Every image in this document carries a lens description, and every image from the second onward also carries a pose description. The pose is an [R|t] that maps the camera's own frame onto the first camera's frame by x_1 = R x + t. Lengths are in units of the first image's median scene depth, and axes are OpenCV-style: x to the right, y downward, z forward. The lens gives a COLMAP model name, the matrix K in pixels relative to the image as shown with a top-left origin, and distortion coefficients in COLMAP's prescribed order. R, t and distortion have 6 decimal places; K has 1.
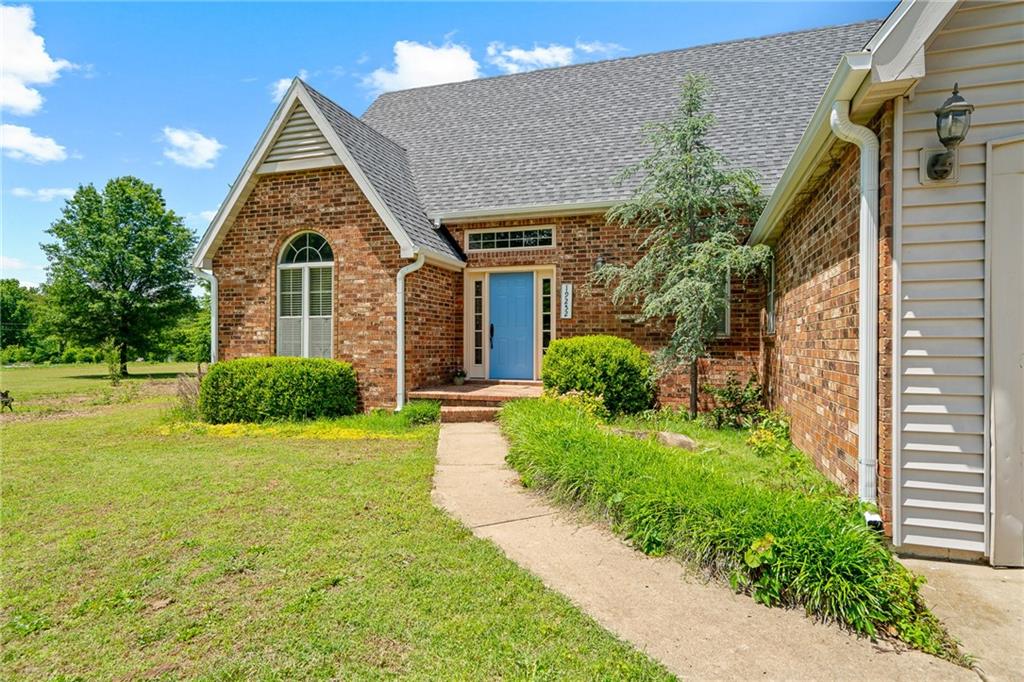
lens RADIAL K [[568.9, 0, 512.0], [0, 568.9, 341.0], [0, 0, 1]] dist [0.001286, 0.001175]
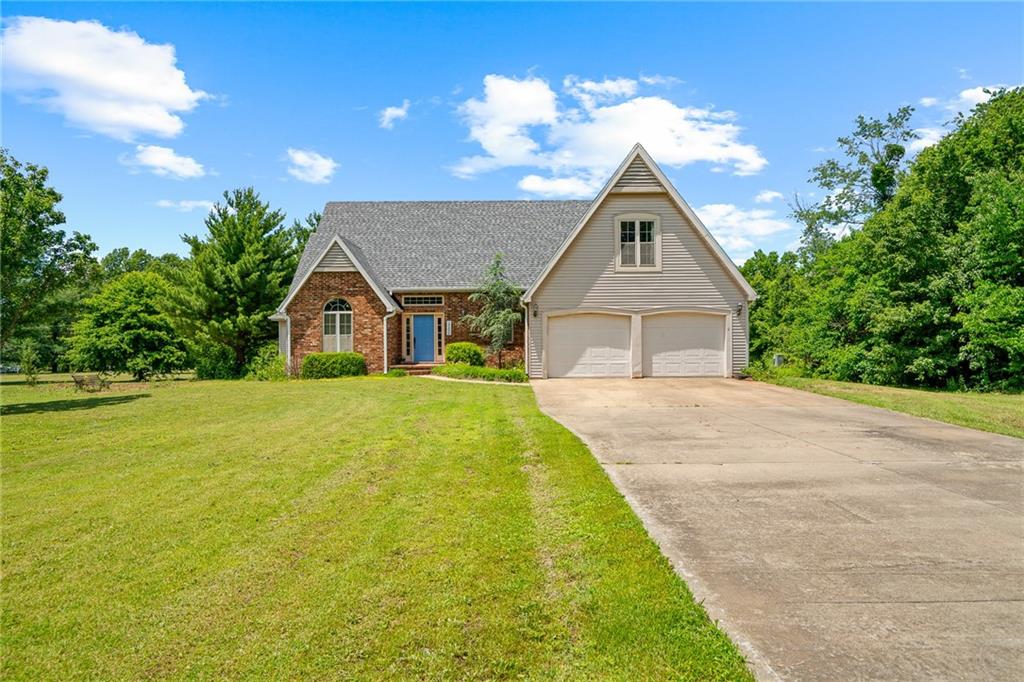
lens RADIAL K [[656.8, 0, 512.0], [0, 656.8, 341.0], [0, 0, 1]] dist [-0.000372, -0.000345]
pose [[0.951202, -0.007251, 0.308485, -0.514232], [0.009935, 0.999925, -0.007128, 0.007495], [-0.308410, 0.009845, 0.951202, -1.738318]]
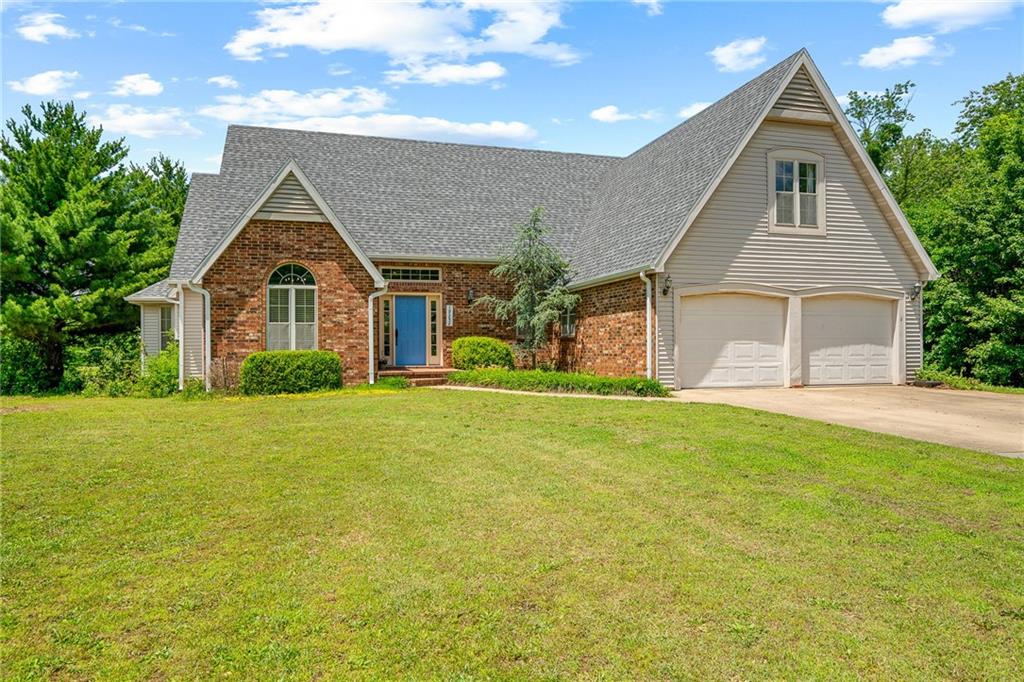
lens RADIAL K [[683.6, 0, 512.0], [0, 683.6, 341.0], [0, 0, 1]] dist [0.004896, 0.000308]
pose [[0.823958, -0.000535, 0.566651, -0.884132], [0.007469, 0.999923, -0.009916, 0.023586], [-0.566602, 0.012402, 0.823898, -0.725282]]
